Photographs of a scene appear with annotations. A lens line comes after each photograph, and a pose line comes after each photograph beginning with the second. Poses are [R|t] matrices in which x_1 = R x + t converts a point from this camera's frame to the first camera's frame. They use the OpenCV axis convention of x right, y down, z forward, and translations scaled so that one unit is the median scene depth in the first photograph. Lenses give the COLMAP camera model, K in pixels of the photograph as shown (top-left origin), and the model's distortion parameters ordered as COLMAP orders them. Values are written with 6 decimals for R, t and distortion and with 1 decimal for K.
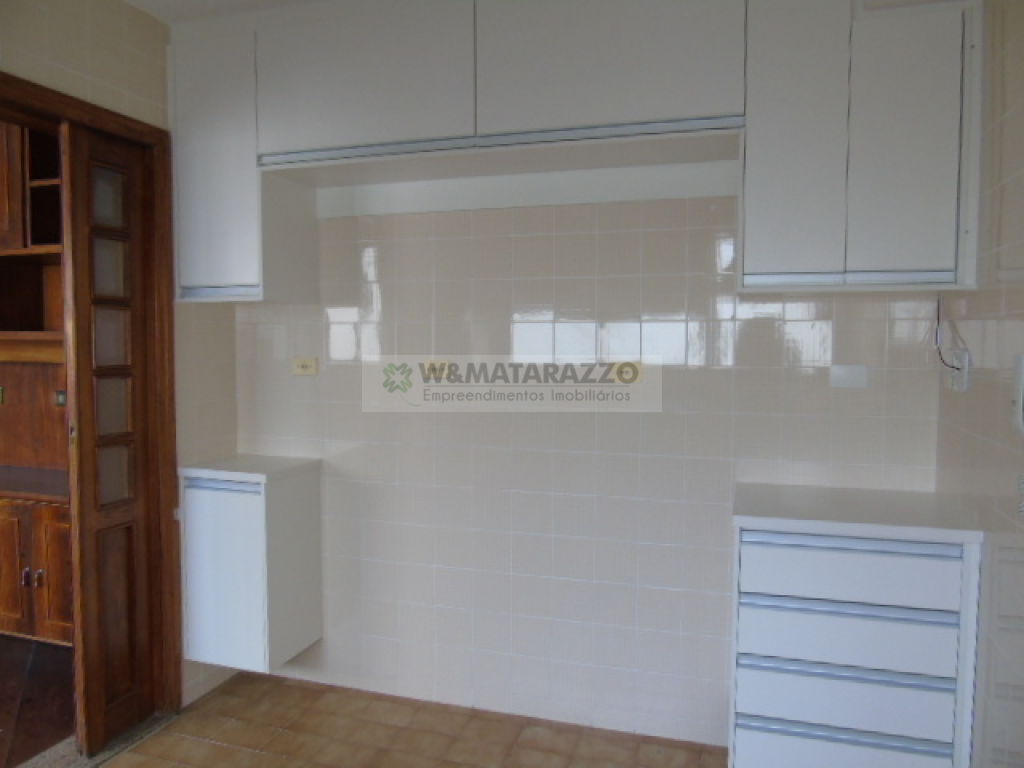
lens RADIAL K [[759.9, 0, 512.0], [0, 759.9, 384.0], [0, 0, 1]] dist [-0.010789, -0.003804]
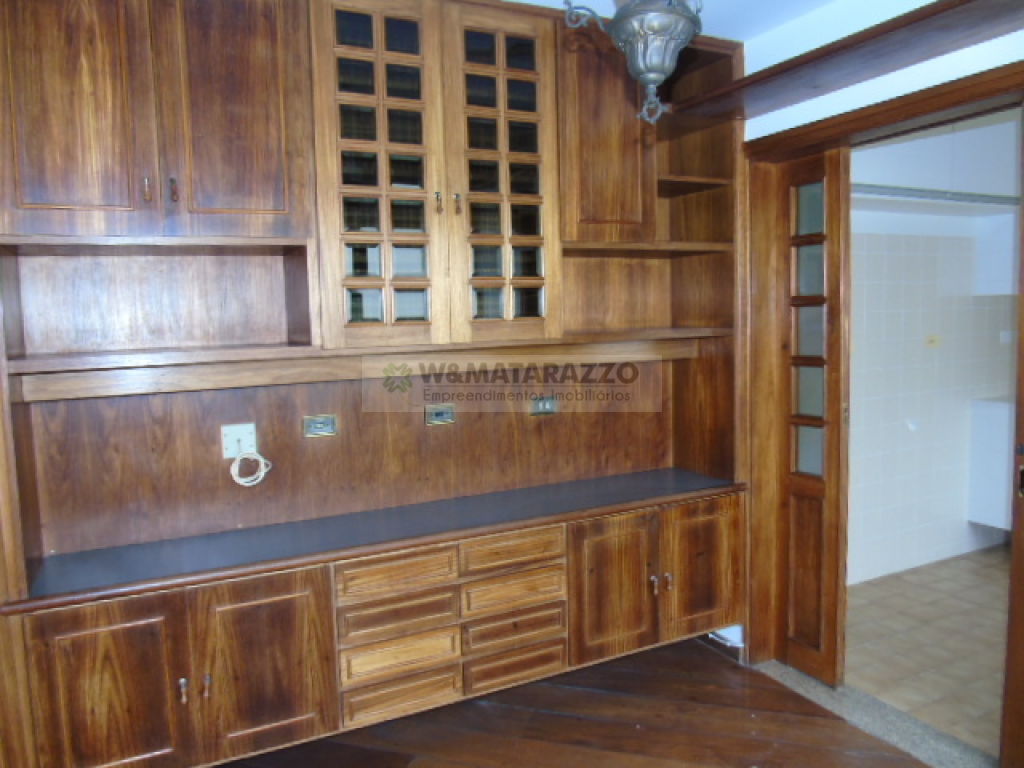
lens RADIAL K [[759.9, 0, 512.0], [0, 759.9, 384.0], [0, 0, 1]] dist [-0.010789, -0.003804]
pose [[0.709702, -0.093575, 0.698260, -1.427934], [0.073171, 0.995570, 0.059048, -0.072869], [-0.700692, 0.009186, 0.713405, 0.428799]]
